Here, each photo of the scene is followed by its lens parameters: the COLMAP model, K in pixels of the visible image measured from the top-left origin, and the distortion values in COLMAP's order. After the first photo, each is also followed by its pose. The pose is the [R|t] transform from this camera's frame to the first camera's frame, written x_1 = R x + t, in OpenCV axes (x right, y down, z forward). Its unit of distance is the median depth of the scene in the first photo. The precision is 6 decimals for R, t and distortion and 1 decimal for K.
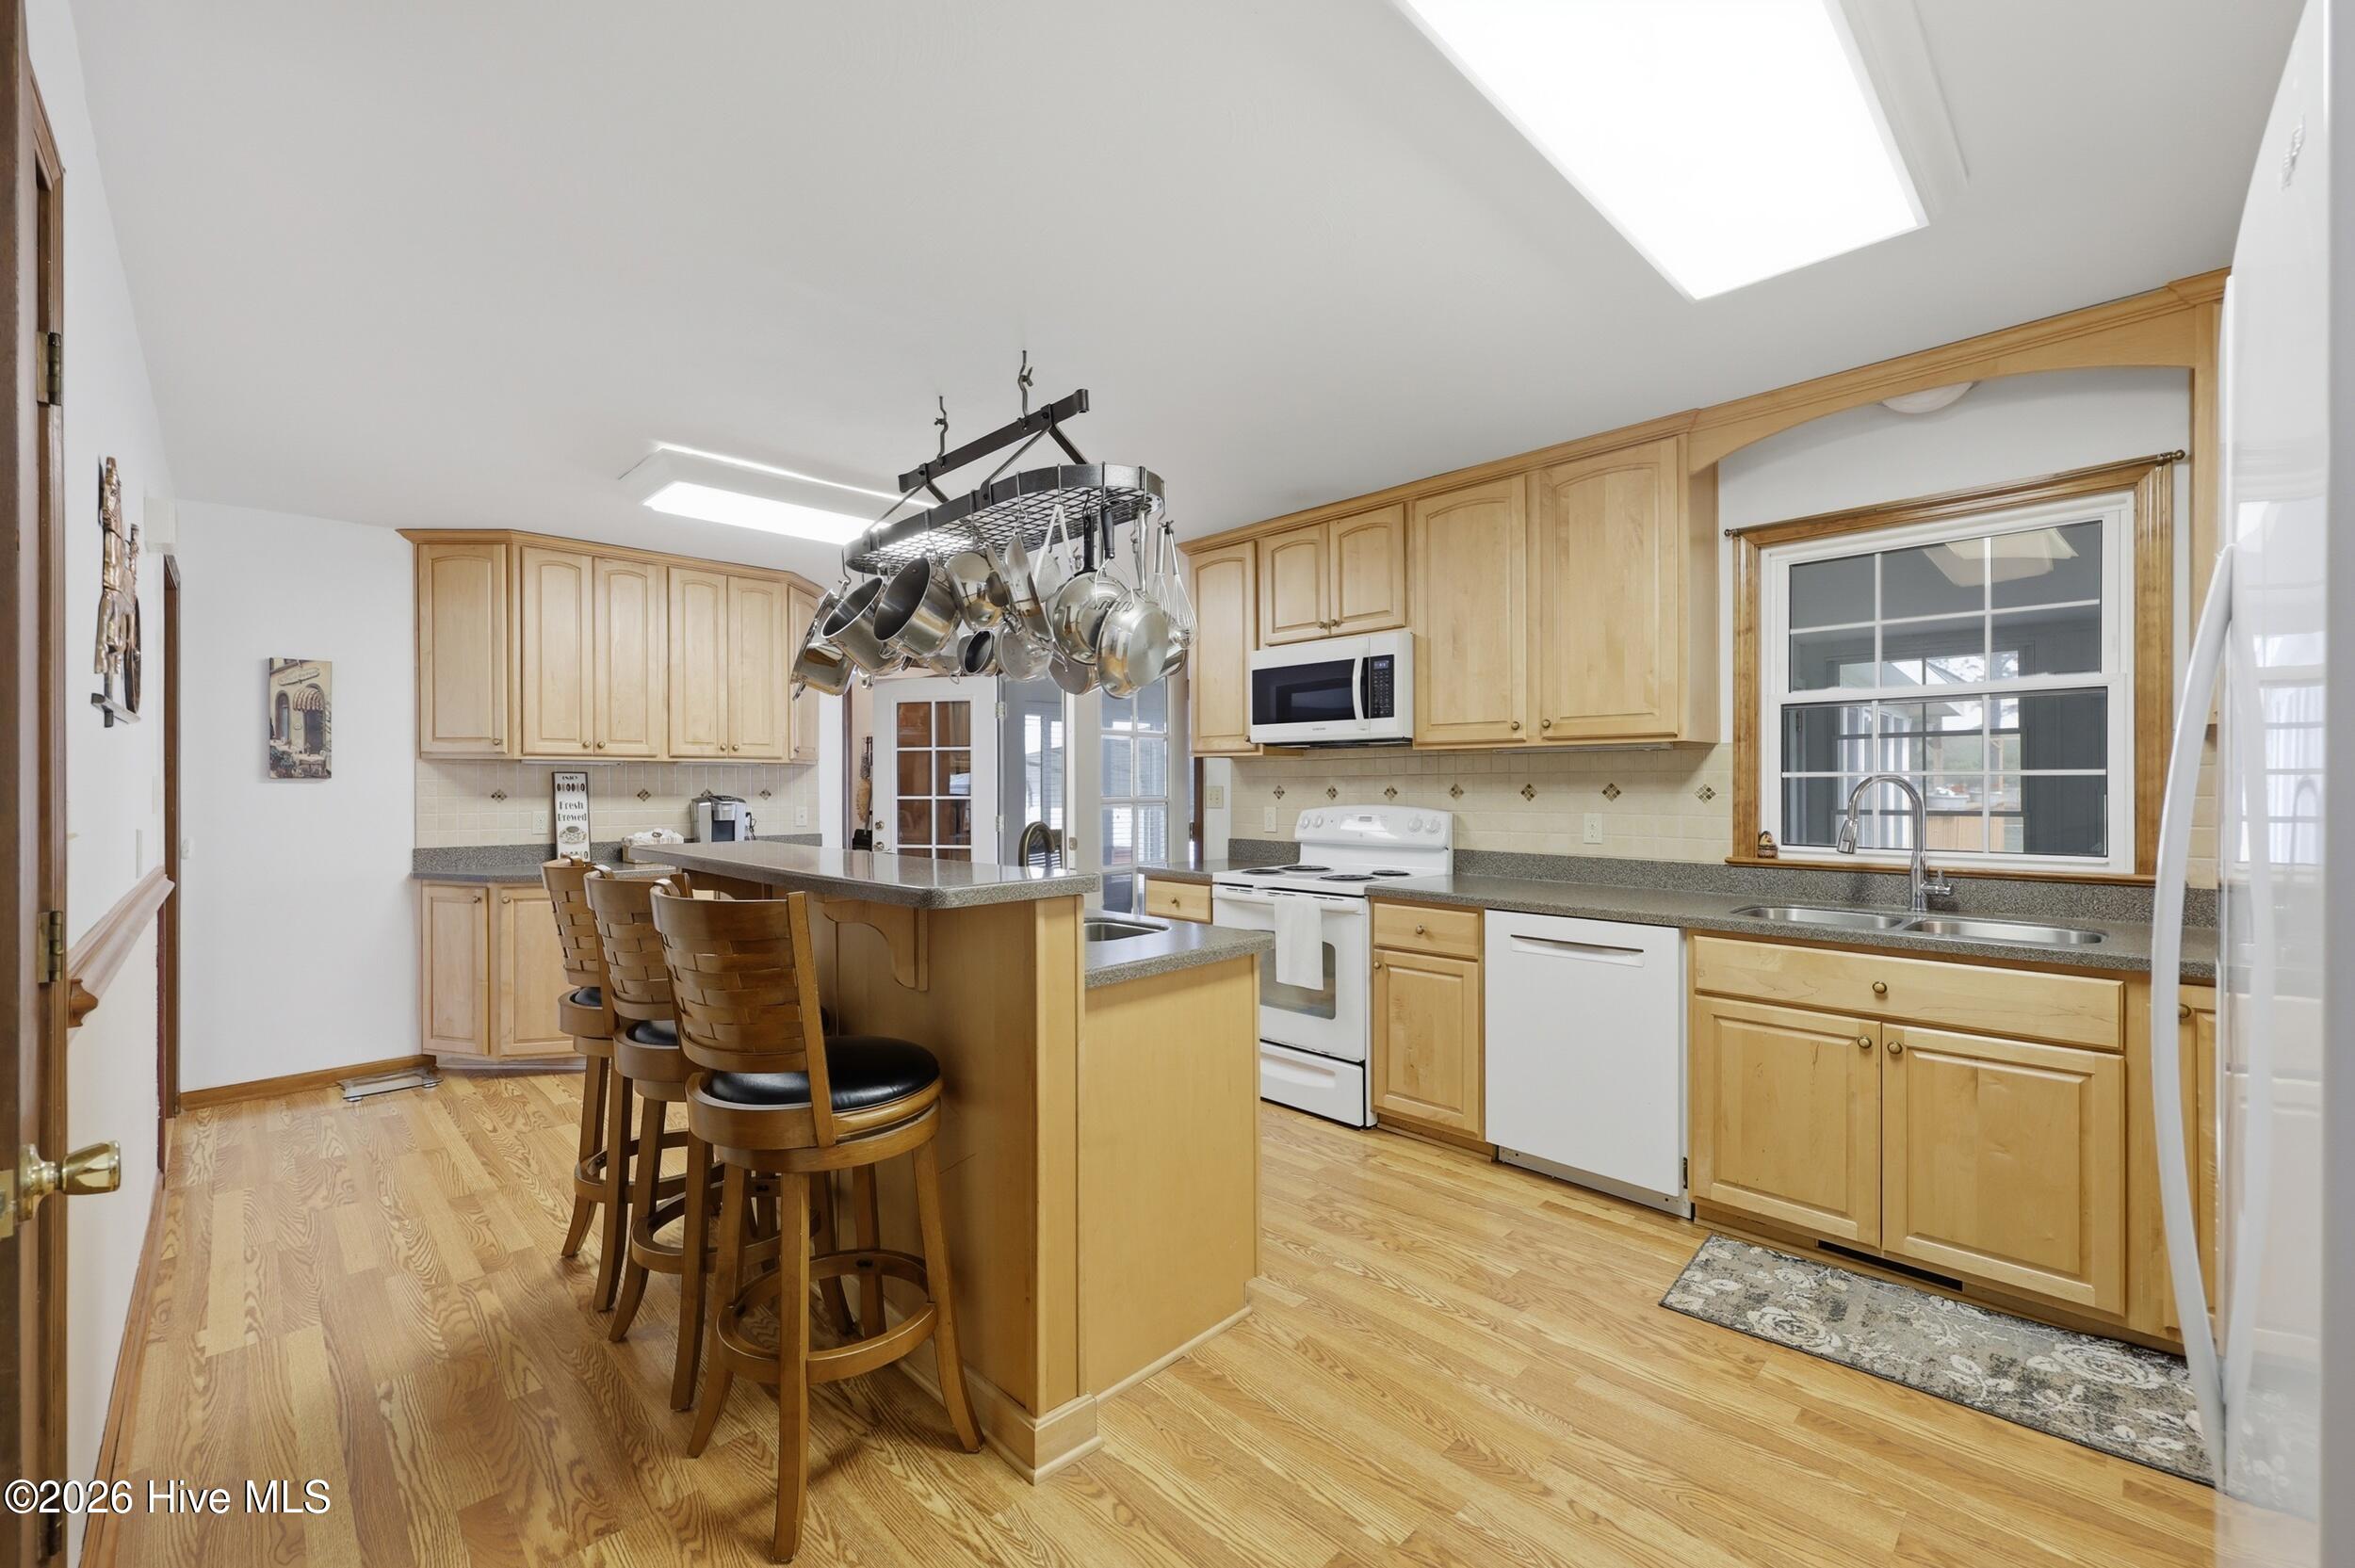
lens RADIAL K [[962.1, 0, 1177.7], [0, 962.1, 786.5], [0, 0, 1]] dist [-0.001936, 0.000178]
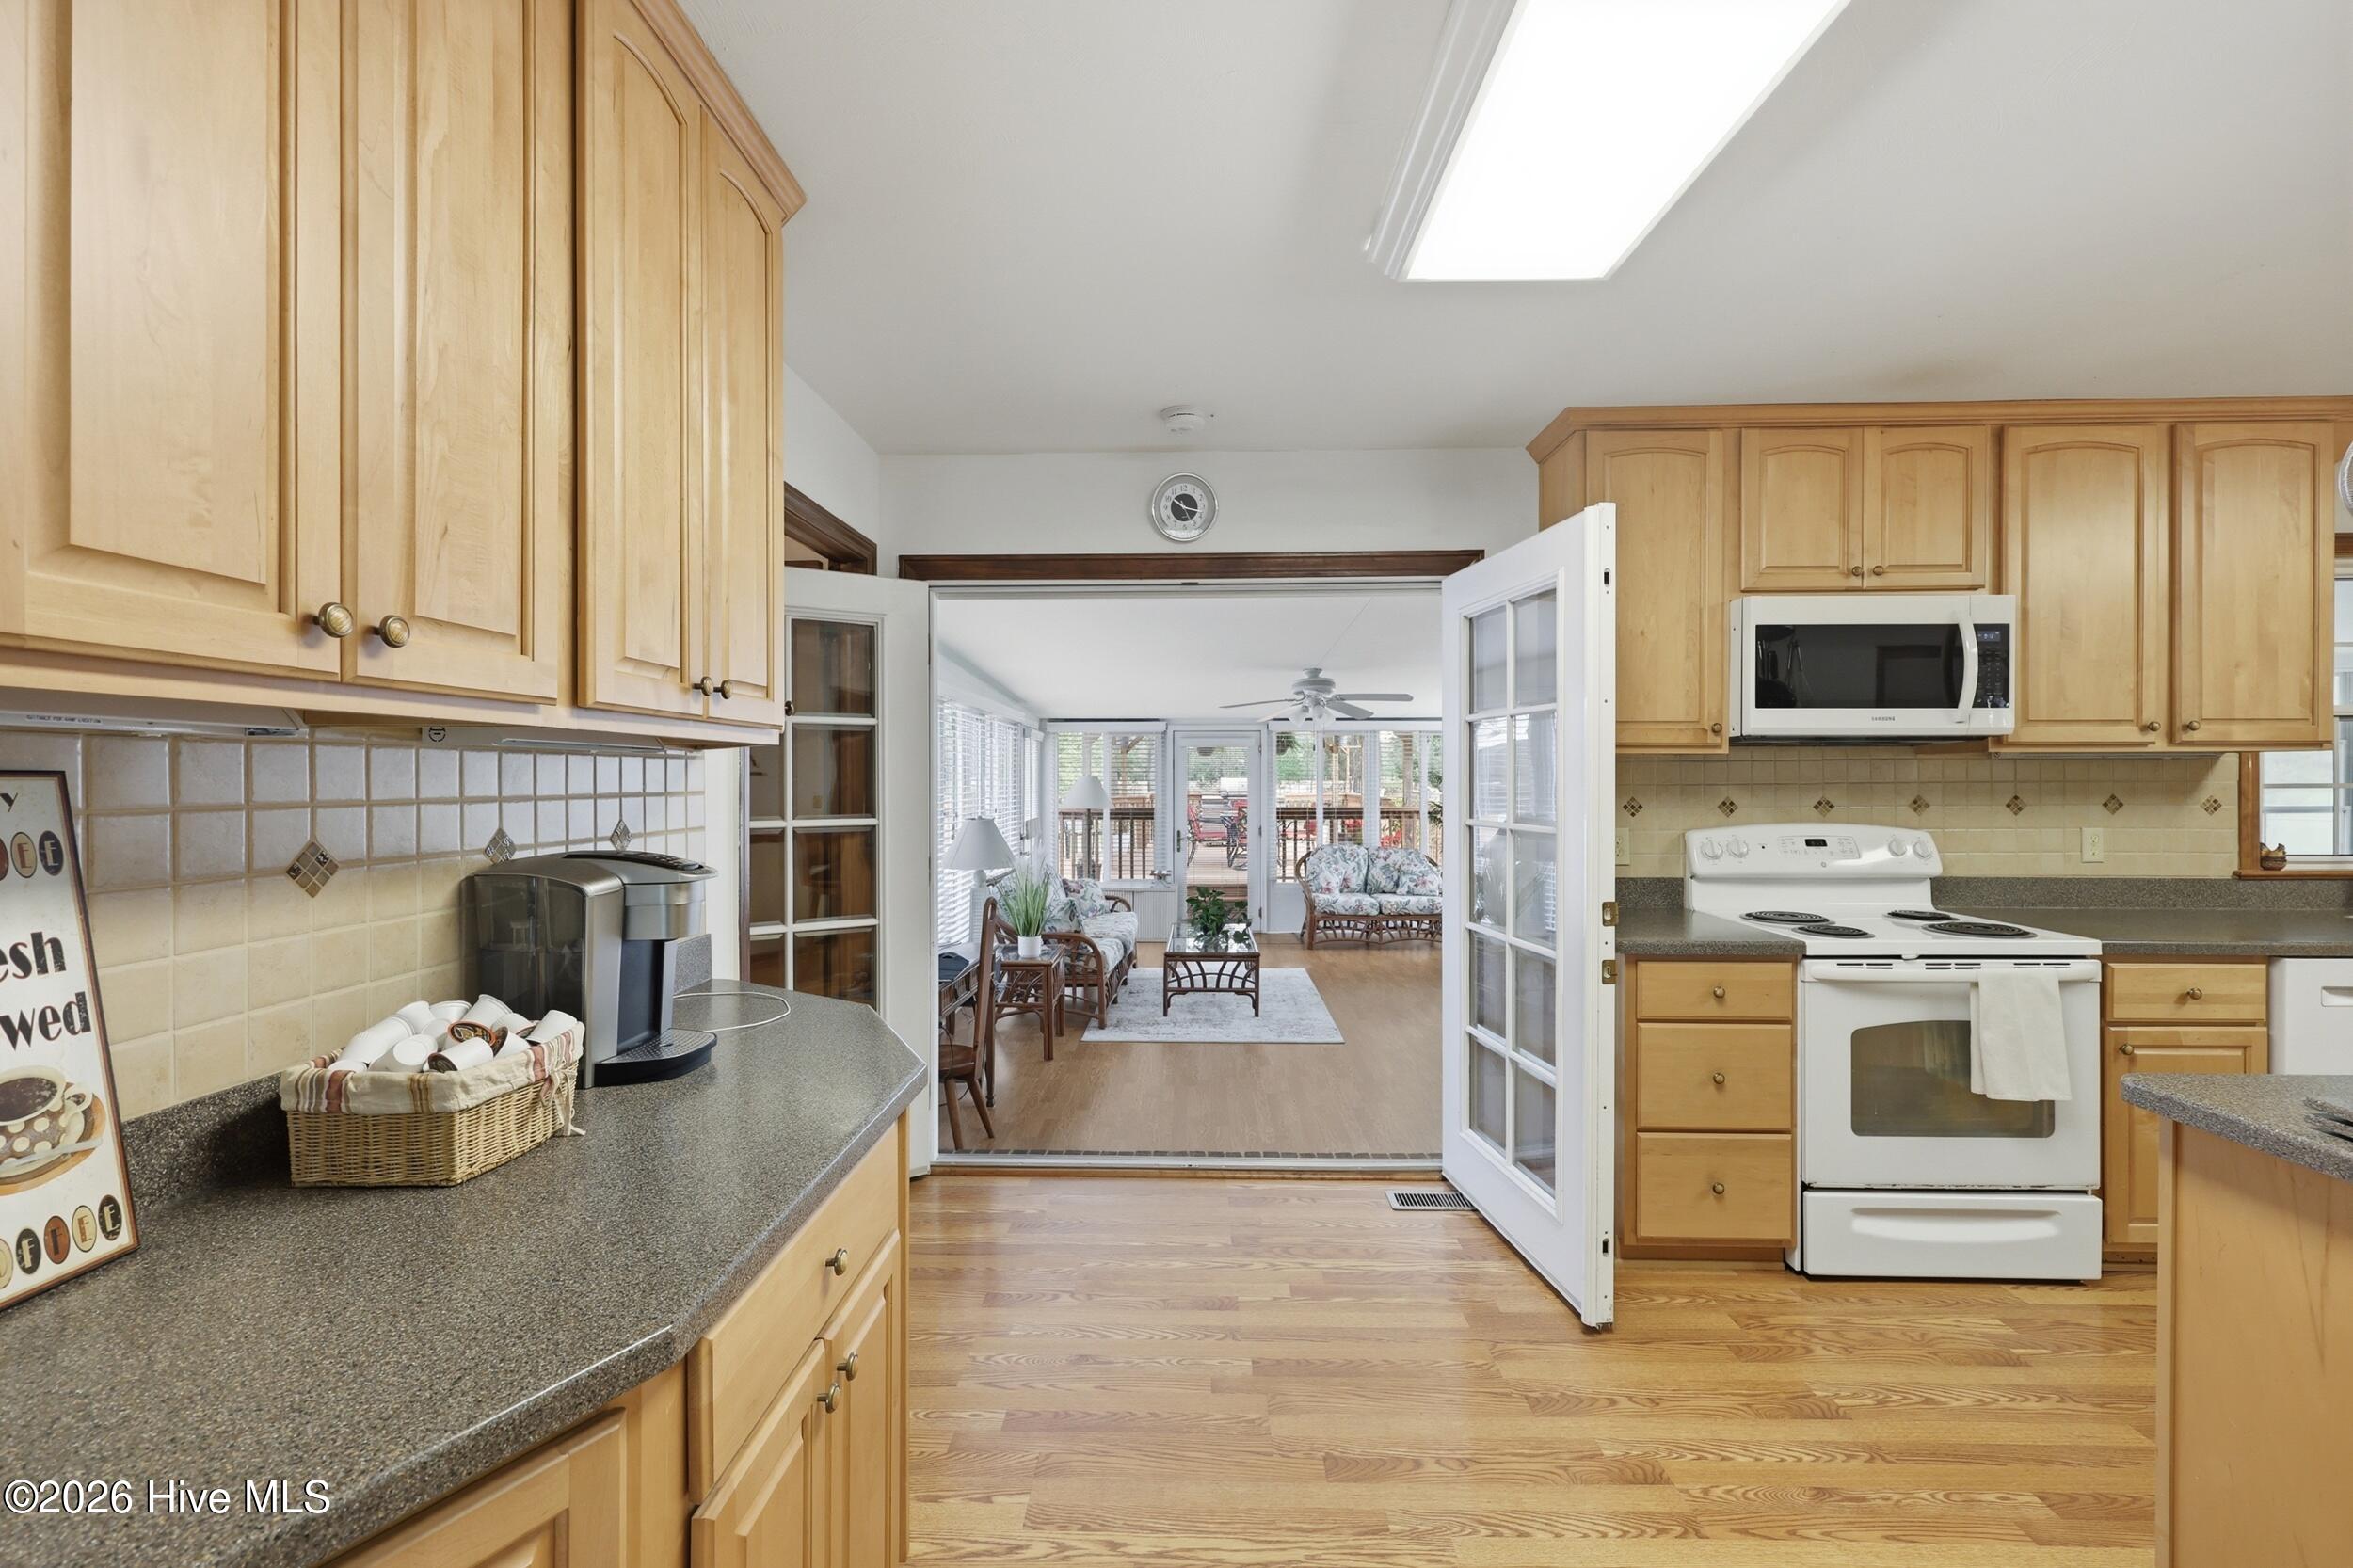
lens RADIAL K [[961.4, 0, 1174.9], [0, 961.4, 776.4], [0, 0, 1]] dist [-0.001936, 0.000178]
pose [[0.716576, 0.002112, 0.697506, -0.758191], [0.001631, 0.999988, -0.004703, -0.016449], [-0.697507, 0.004508, 0.716564, 0.917528]]
